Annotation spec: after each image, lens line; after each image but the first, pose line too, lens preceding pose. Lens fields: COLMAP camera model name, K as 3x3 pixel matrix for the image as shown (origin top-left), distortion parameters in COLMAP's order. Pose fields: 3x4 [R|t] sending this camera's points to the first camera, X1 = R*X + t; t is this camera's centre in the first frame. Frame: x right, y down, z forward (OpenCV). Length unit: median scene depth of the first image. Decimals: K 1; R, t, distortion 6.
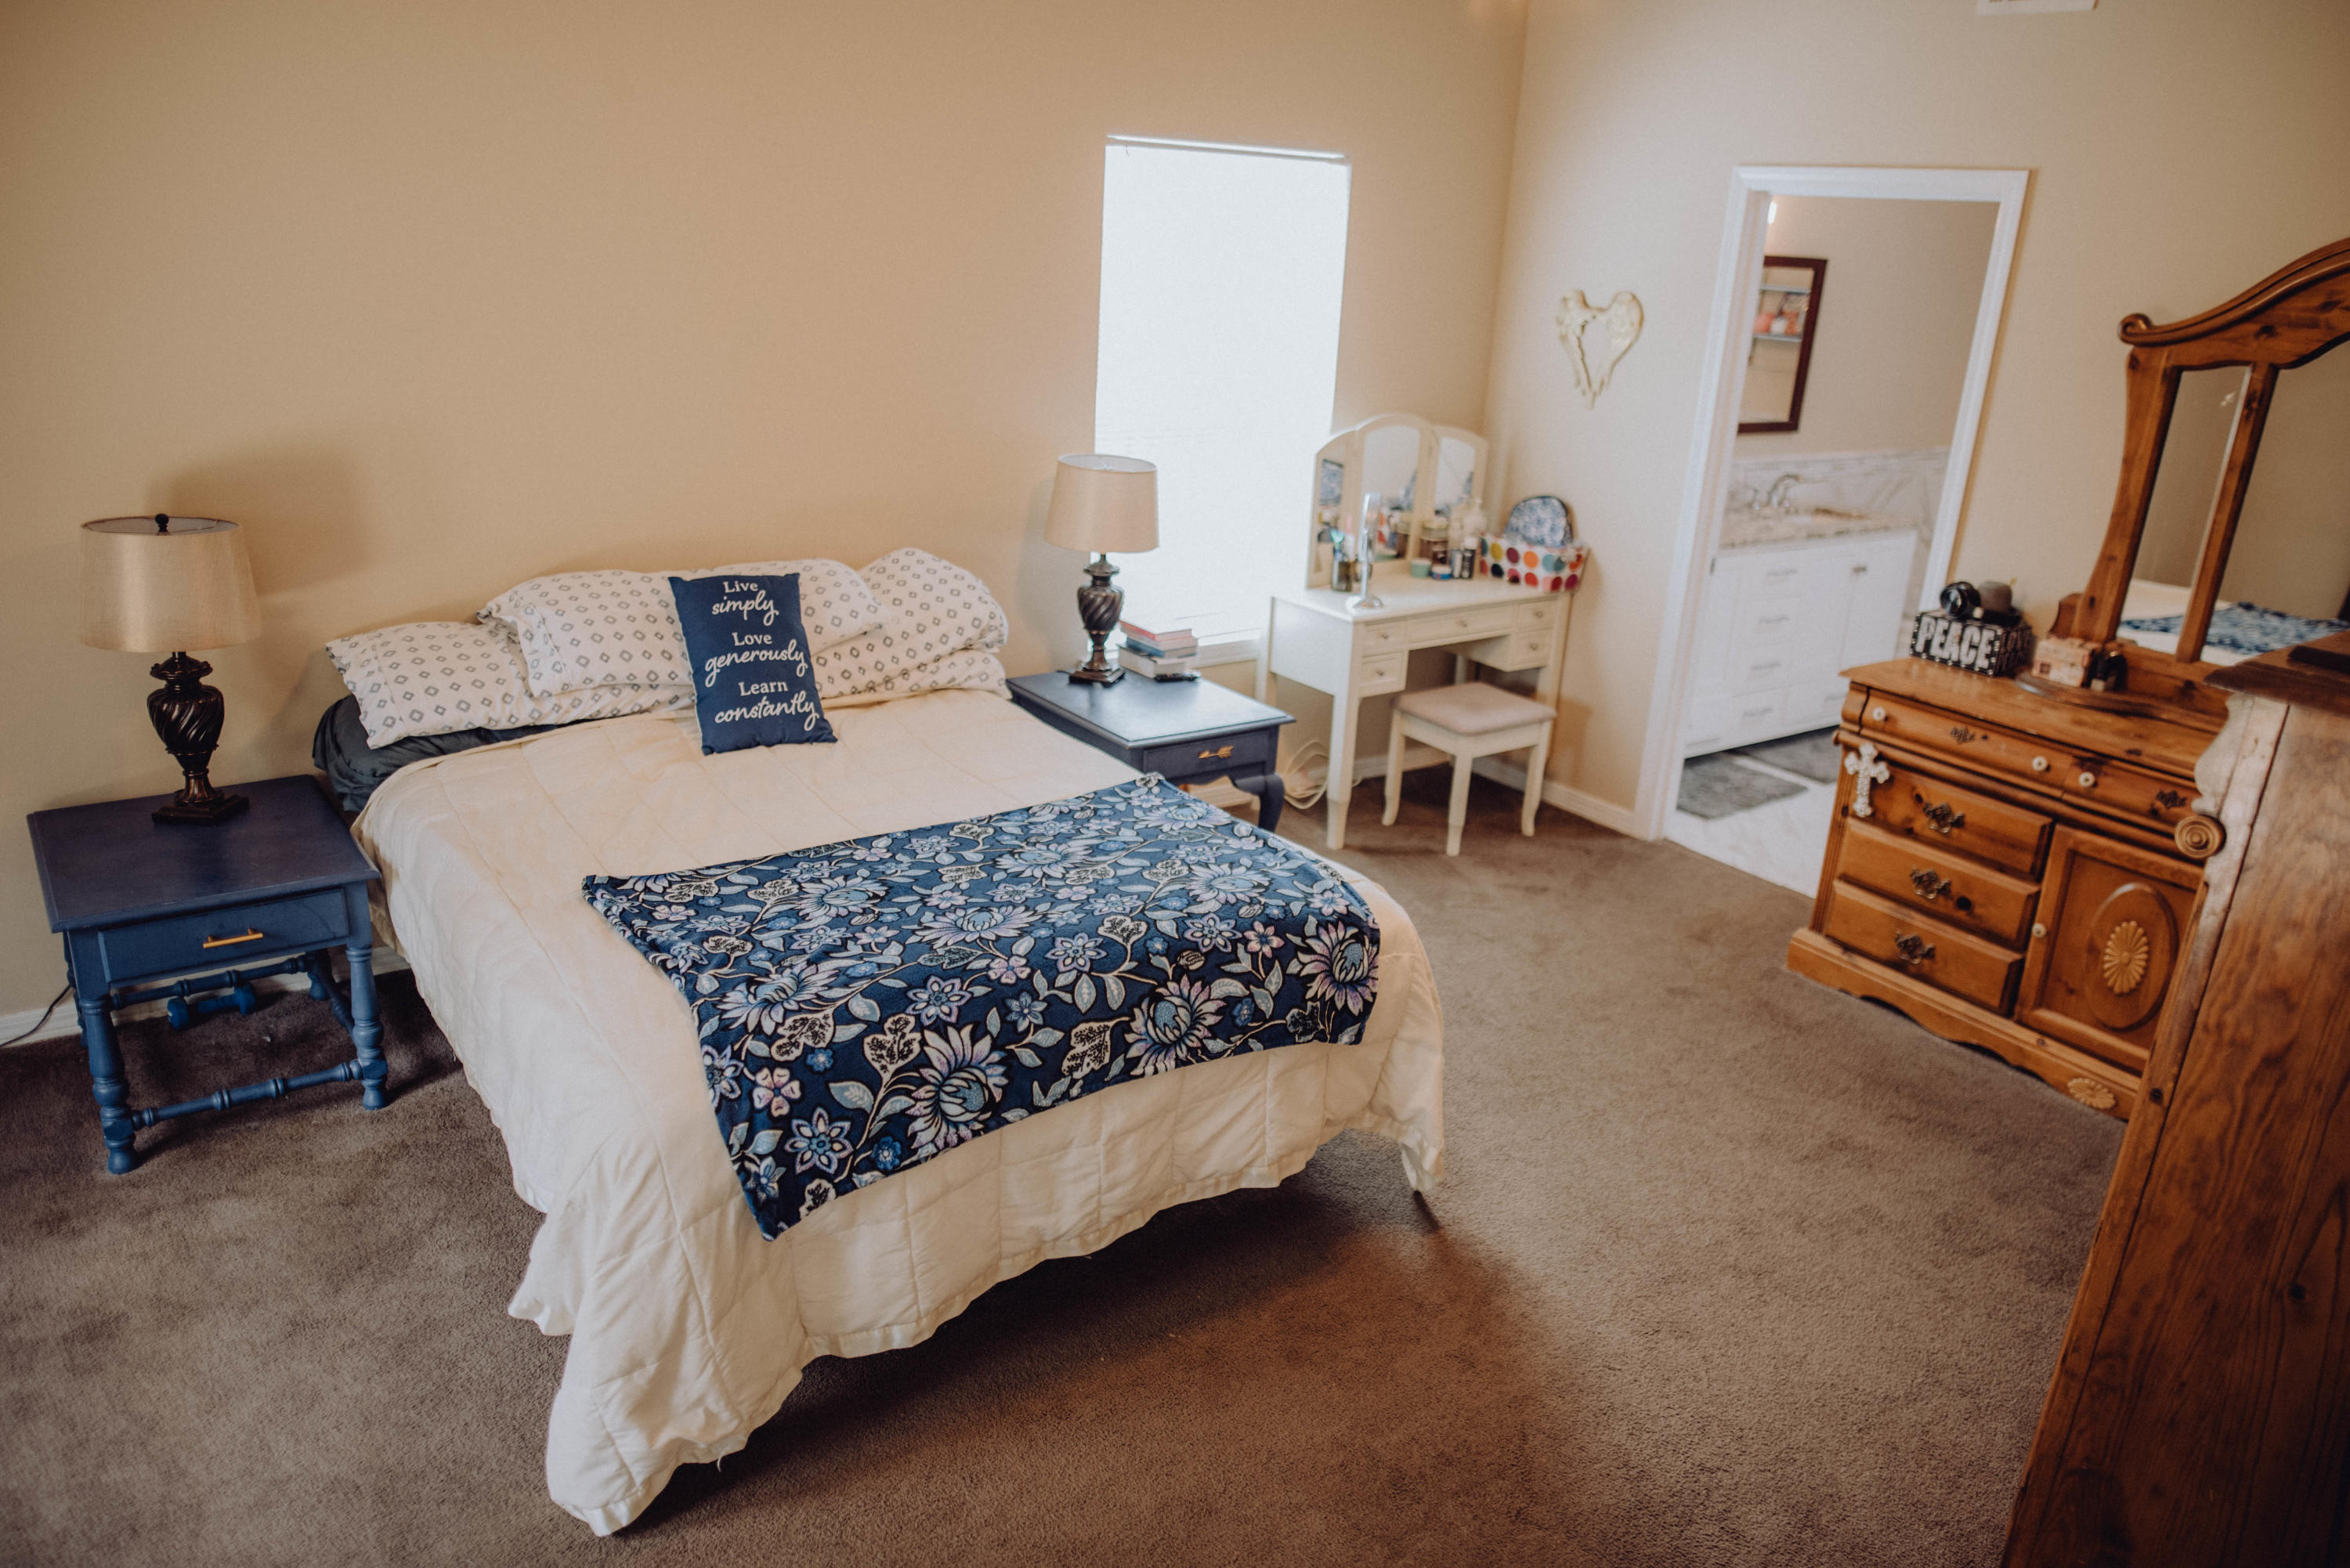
lens RADIAL K [[1680.4, 0, 1175.0], [0, 1680.4, 784.0], [0, 0, 1]] dist [-0.001470, 0.000720]
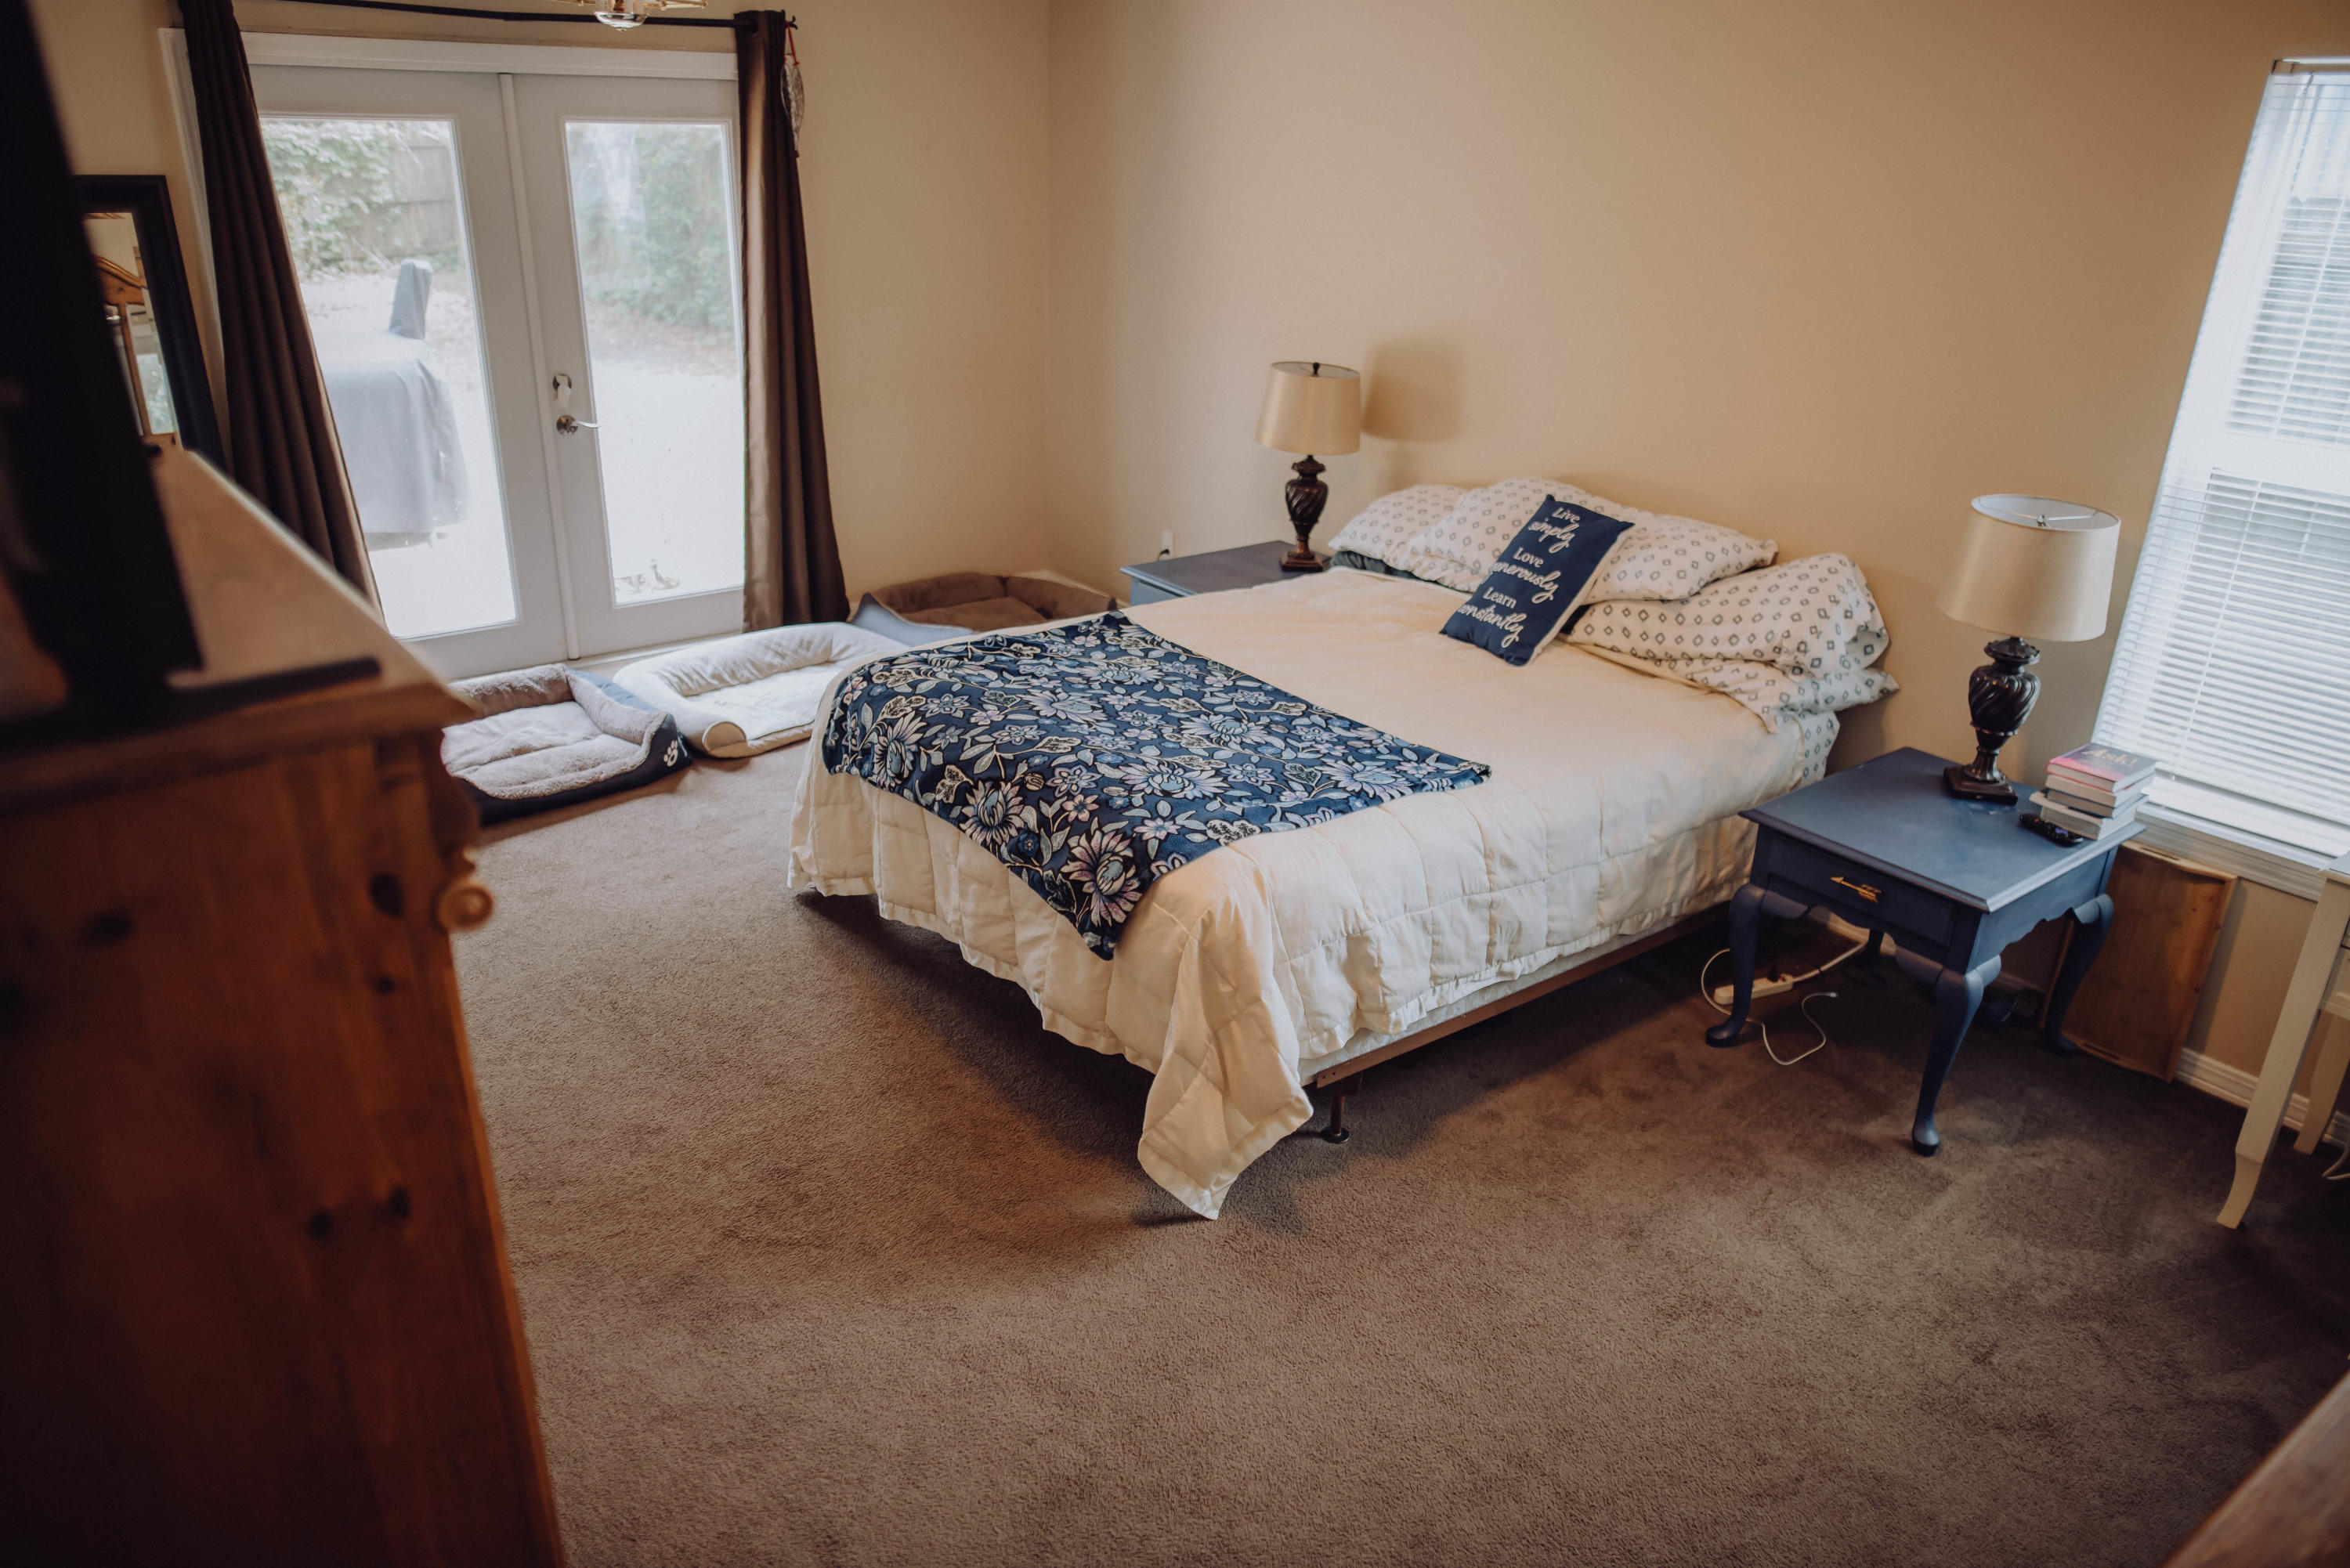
lens RADIAL K [[1680.4, 0, 1175.0], [0, 1680.4, 784.0], [0, 0, 1]] dist [-0.001470, 0.000720]
pose [[0.019714, 0.332696, -0.942828, 1.070420], [-0.350926, 0.885317, 0.305065, -0.272988], [0.936196, 0.324849, 0.134205, 0.904869]]
